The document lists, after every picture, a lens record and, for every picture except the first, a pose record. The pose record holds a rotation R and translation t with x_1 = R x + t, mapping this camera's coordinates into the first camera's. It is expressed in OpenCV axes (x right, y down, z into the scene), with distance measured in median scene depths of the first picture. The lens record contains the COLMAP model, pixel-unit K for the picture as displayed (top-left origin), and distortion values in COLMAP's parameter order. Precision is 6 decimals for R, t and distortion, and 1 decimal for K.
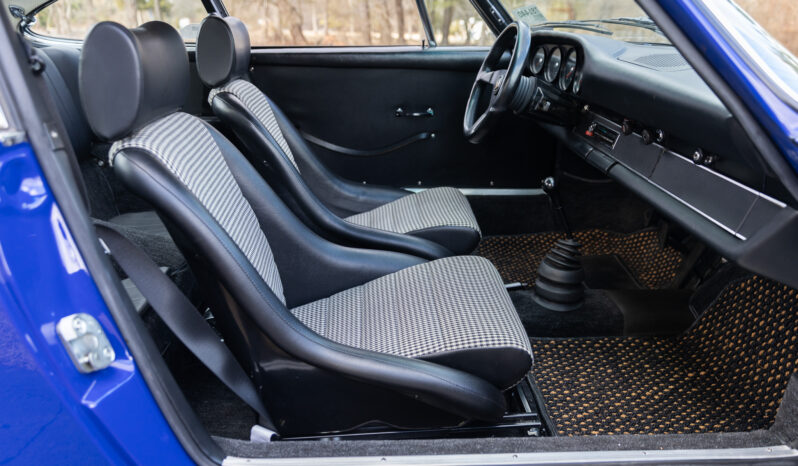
lens RADIAL K [[516.8, 0, 431.2], [0, 516.8, 232.4], [0, 0, 1]] dist [0.002408, -0.002171]
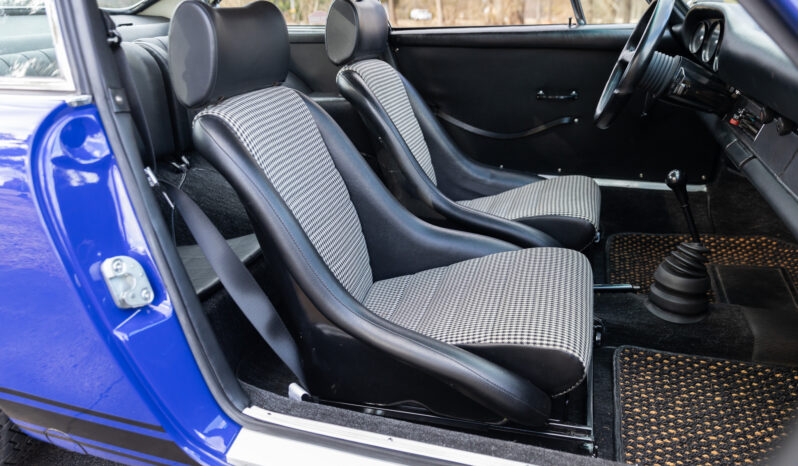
lens RADIAL K [[516.8, 0, 431.2], [0, 516.8, 232.4], [0, 0, 1]] dist [0.002408, -0.002171]
pose [[0.951685, 0.097092, -0.291322, 0.109971], [-0.088482, 0.995166, 0.042619, -0.002039], [0.294052, -0.014784, 0.955675, 0.039670]]
